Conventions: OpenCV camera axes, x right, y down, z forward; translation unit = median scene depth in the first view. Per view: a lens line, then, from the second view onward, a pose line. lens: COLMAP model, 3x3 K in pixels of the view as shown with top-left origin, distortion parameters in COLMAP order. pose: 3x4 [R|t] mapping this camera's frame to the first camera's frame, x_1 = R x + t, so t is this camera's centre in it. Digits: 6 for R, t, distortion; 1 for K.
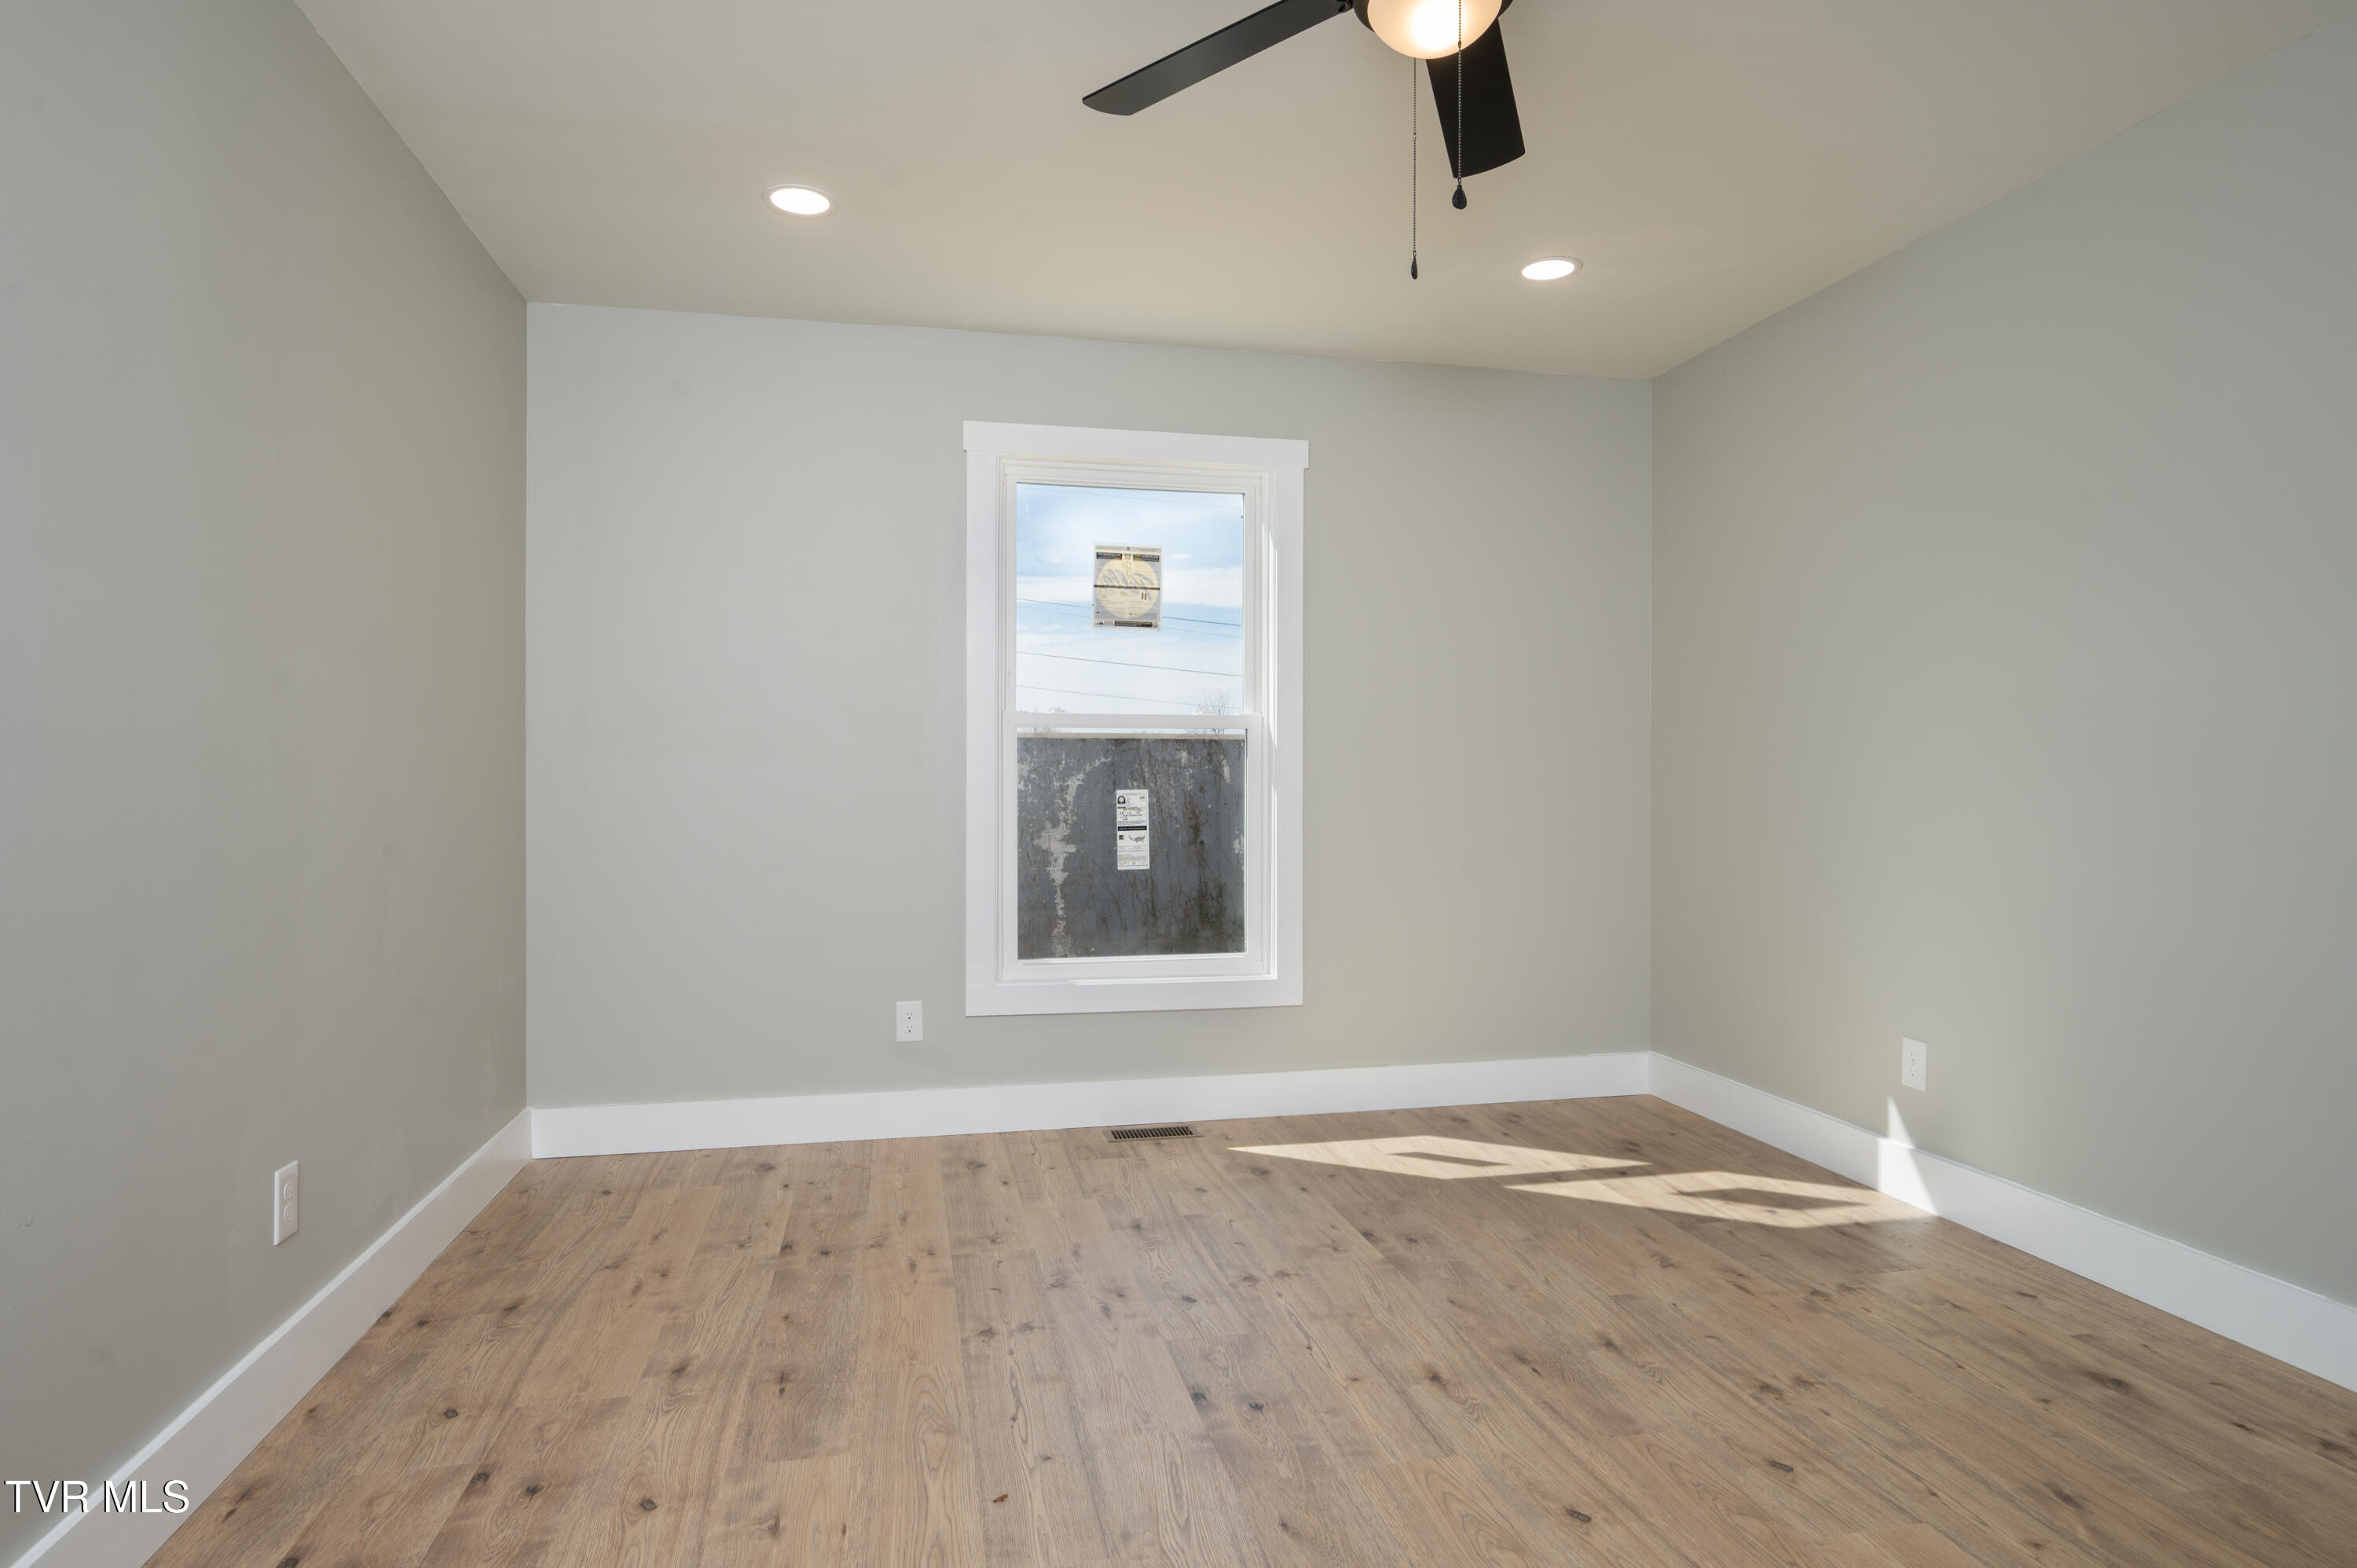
lens RADIAL K [[1307.0, 0, 1176.9], [0, 1307.0, 782.0], [0, 0, 1]] dist [0.007101, 0.002482]
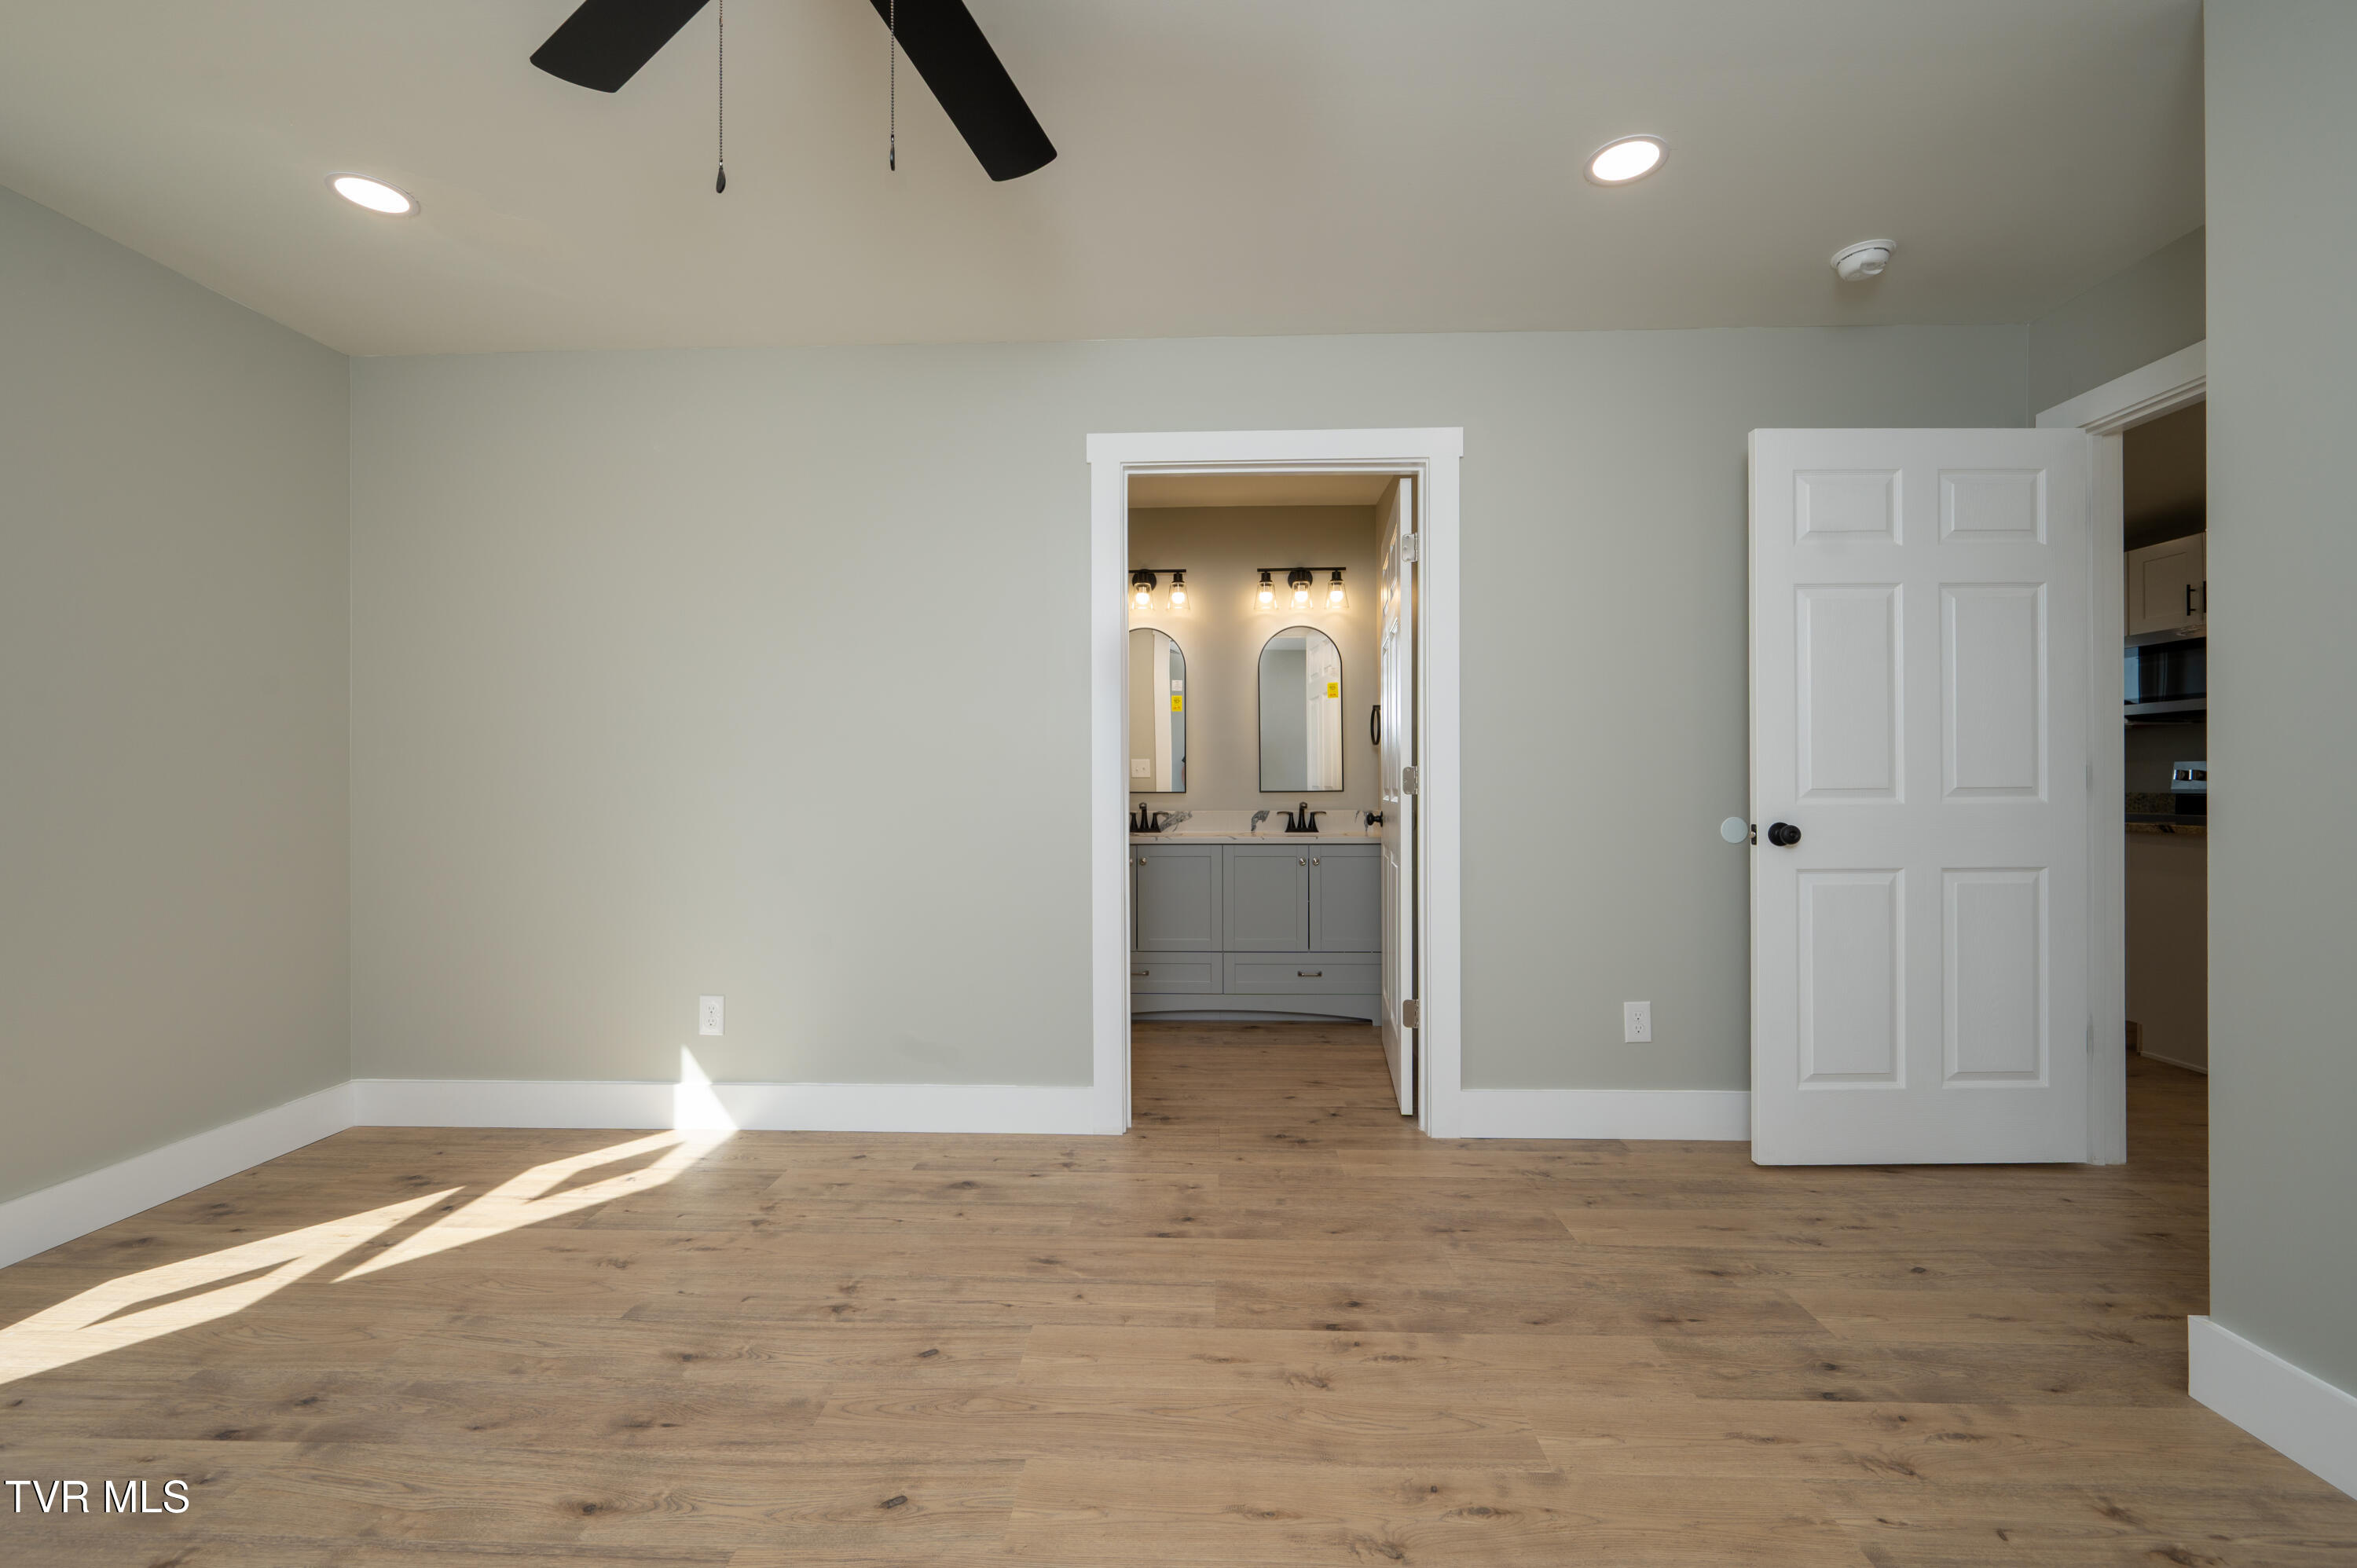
lens RADIAL K [[981.5, 0, 1176.9], [0, 981.5, 782.2], [0, 0, 1]] dist [0.002299, 0.000699]
pose [[0.242725, -0.001018, 0.970095, -0.279664], [0.003563, 0.999994, 0.000158, -0.002681], [-0.970089, 0.003418, 0.242727, 0.431949]]
